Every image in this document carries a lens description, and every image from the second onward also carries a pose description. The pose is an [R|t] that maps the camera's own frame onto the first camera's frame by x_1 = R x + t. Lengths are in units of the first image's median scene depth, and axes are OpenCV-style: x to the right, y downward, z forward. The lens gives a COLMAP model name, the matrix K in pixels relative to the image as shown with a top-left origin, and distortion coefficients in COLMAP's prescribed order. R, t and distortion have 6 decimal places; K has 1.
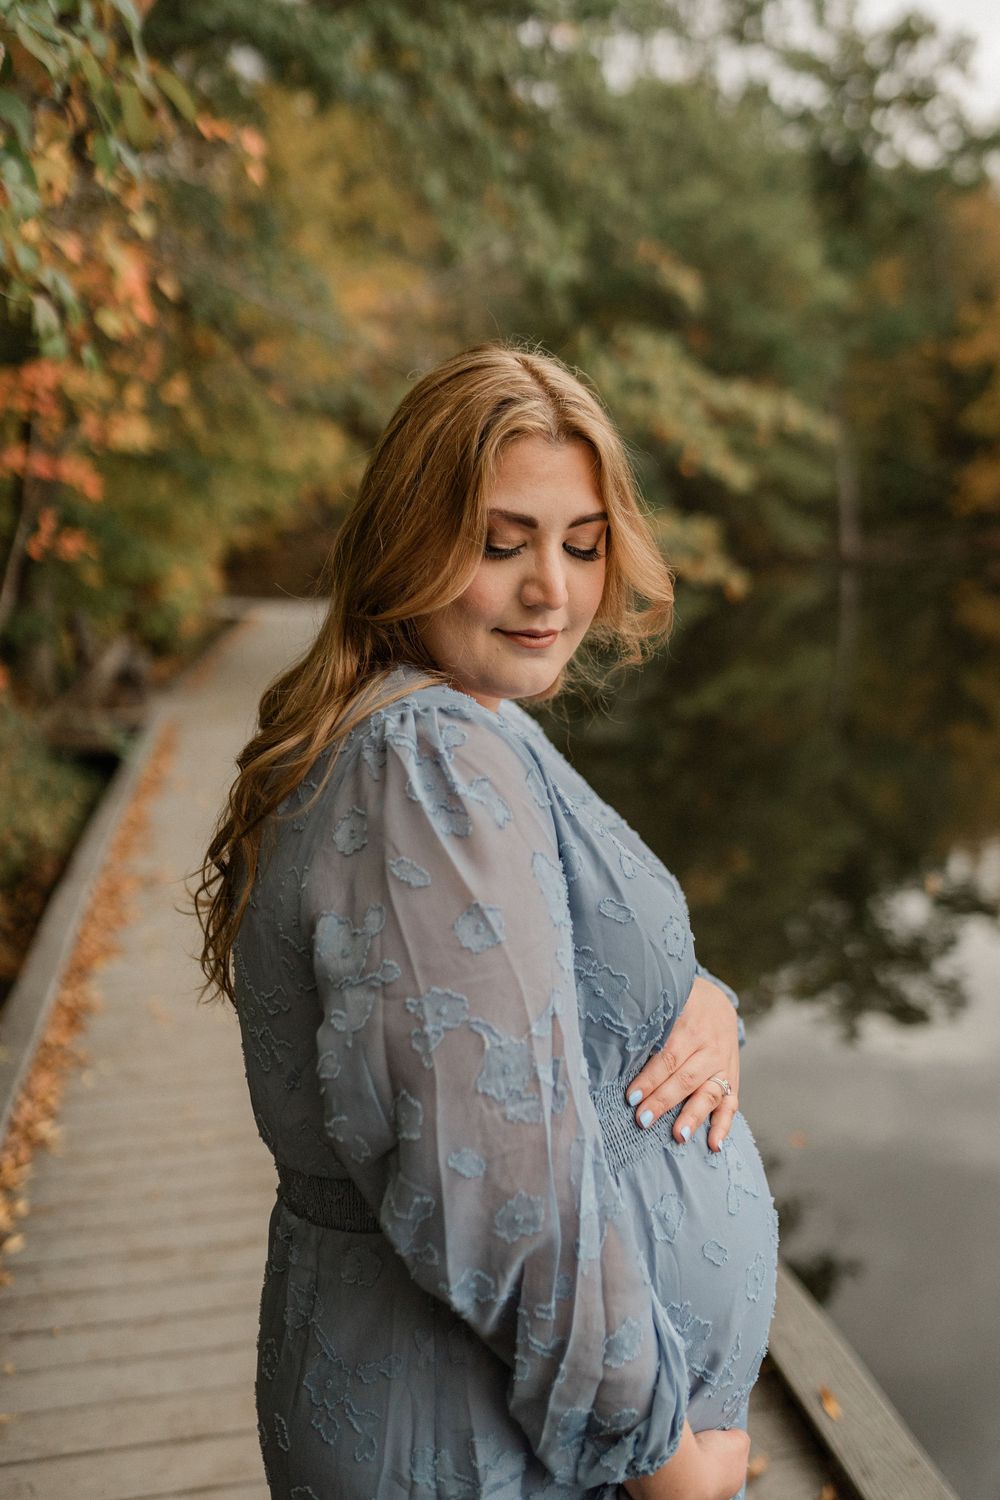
lens RADIAL K [[1500.1, 0, 497.3], [0, 1500.1, 729.3], [0, 0, 1]] dist [0.003192, 0.005485]
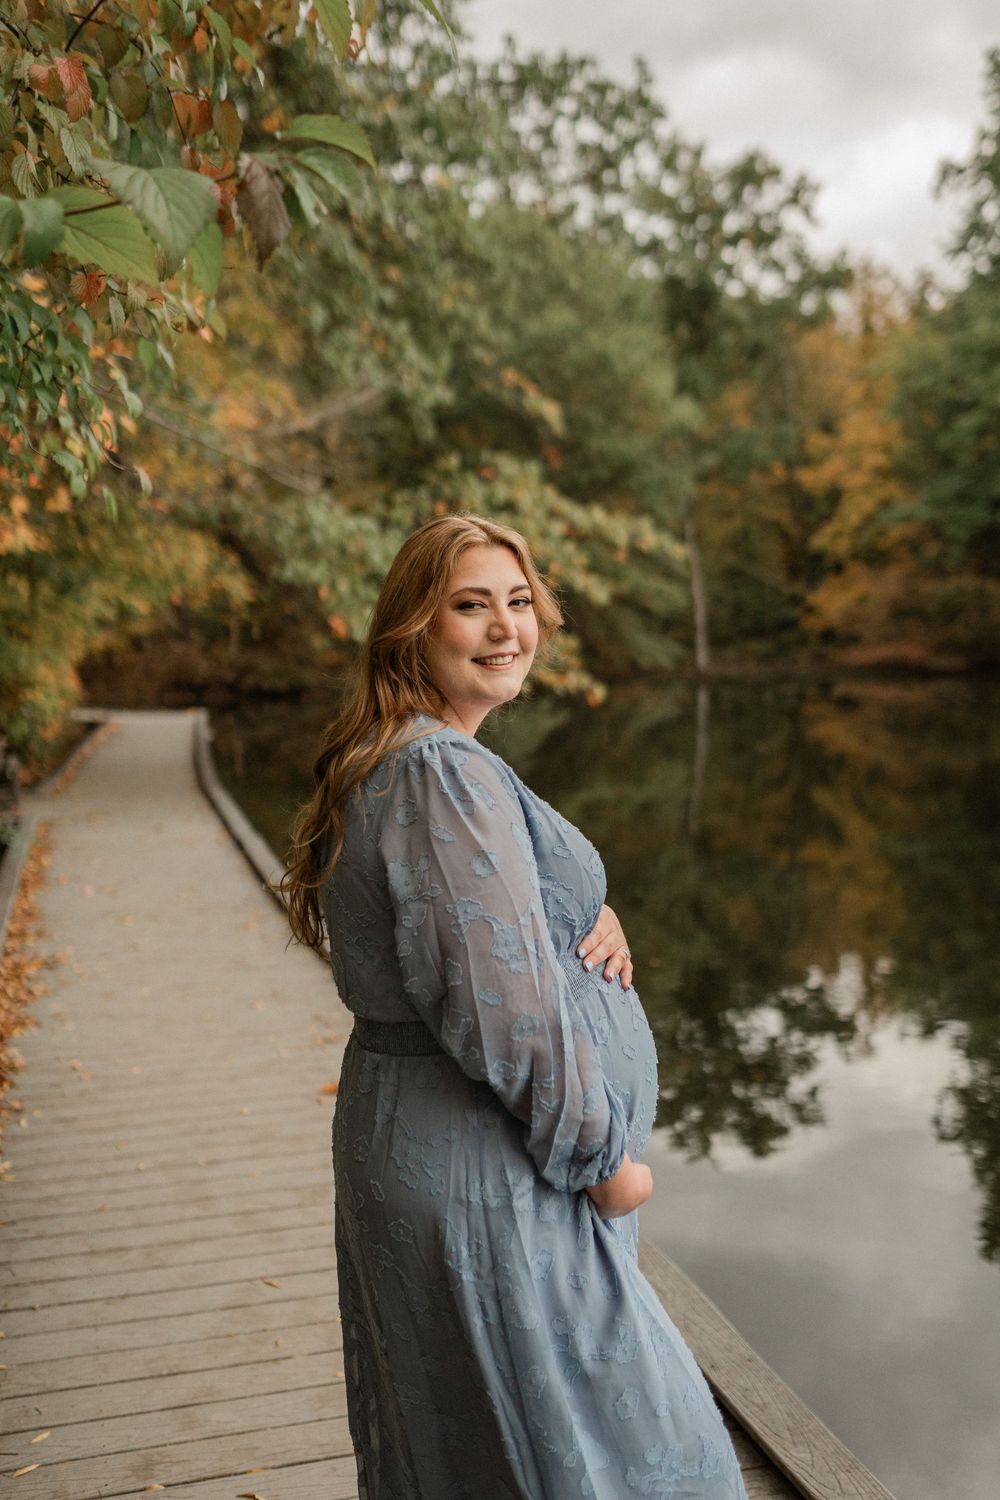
lens RADIAL K [[1757.6, 0, 500.0], [0, 1757.6, 750.0], [0, 0, 1]] dist [-0.016627, -0.018163]
pose [[0.993318, 0.010090, 0.114966, -0.043784], [-0.001659, 0.997316, -0.073196, 0.028384], [-0.115396, 0.072516, 0.990669, -0.184280]]
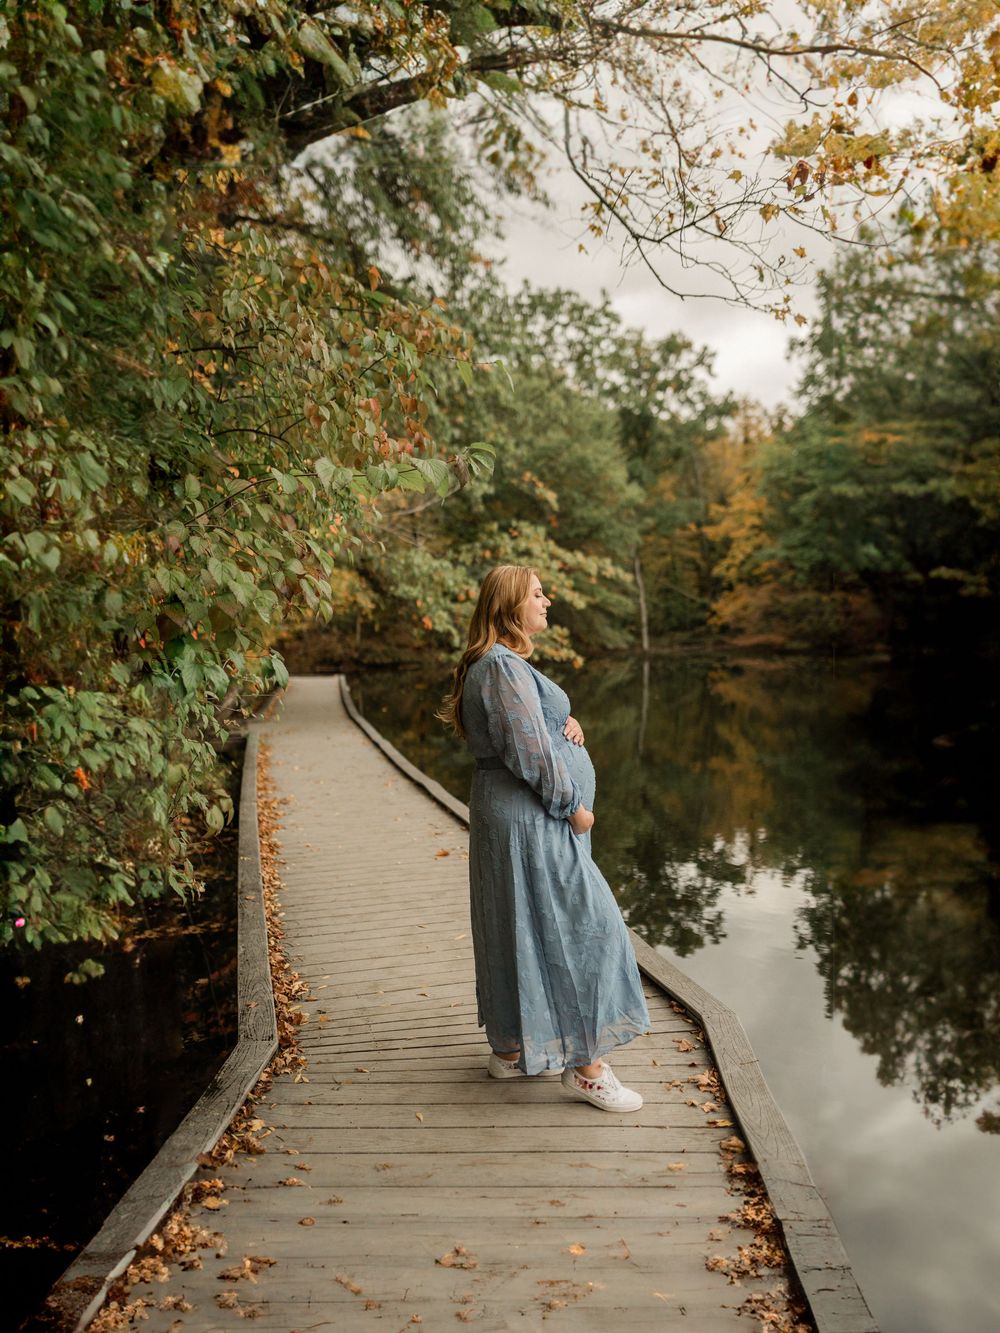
lens RADIAL K [[1358.8, 0, 500.0], [0, 1358.8, 666.5], [0, 0, 1]] dist [0.006368, 0.001145]
pose [[0.994390, 0.011817, 0.105118, -0.094877], [0.000633, 0.993058, -0.117627, 0.089349], [-0.105778, 0.117033, 0.987479, -0.532928]]
